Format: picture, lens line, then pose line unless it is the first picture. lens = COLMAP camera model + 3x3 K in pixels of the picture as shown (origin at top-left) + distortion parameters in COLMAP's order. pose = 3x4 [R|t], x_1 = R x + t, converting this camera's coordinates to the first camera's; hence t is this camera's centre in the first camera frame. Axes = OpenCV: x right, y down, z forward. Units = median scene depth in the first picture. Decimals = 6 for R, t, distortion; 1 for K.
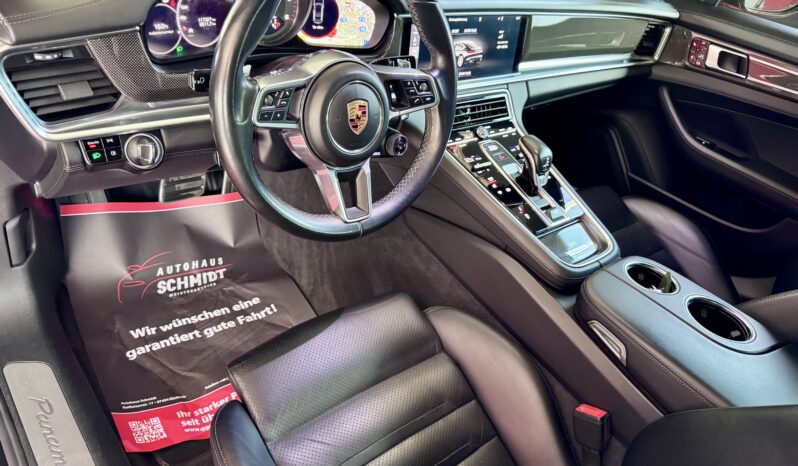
lens RADIAL K [[593.7, 0, 399.9], [0, 593.7, 215.1], [0, 0, 1]] dist [0.085605, -0.101713]
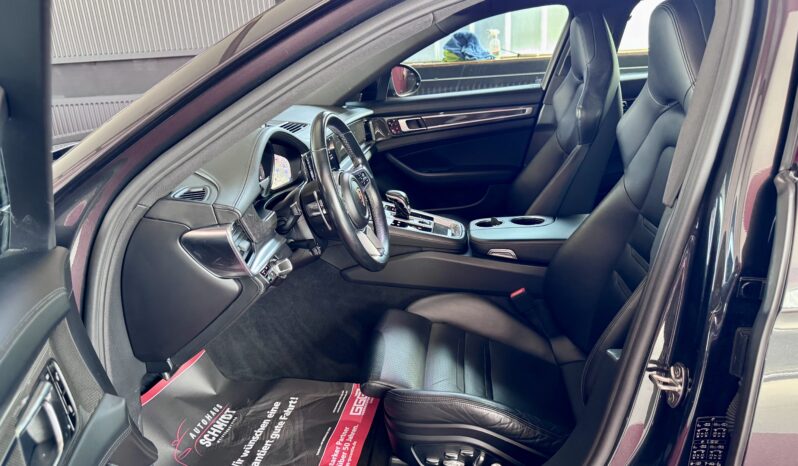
lens RADIAL K [[593.7, 0, 399.9], [0, 593.7, 215.1], [0, 0, 1]] dist [0.085605, -0.101713]
pose [[0.689059, -0.420628, 0.590145, -0.768617], [0.553404, 0.831178, -0.053735, 0.032548], [-0.467913, 0.363615, 0.805507, -0.301628]]
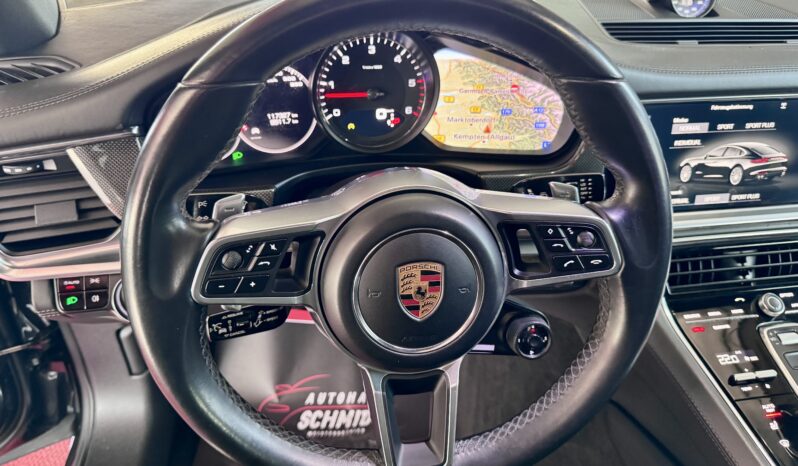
lens RADIAL K [[593.7, 0, 399.9], [0, 593.7, 215.1], [0, 0, 1]] dist [0.085605, -0.101713]
pose [[0.851044, 0.093112, -0.516773, 0.141205], [-0.151523, 0.985835, -0.071907, -0.143726], [0.502758, 0.139499, 0.853097, 0.387193]]
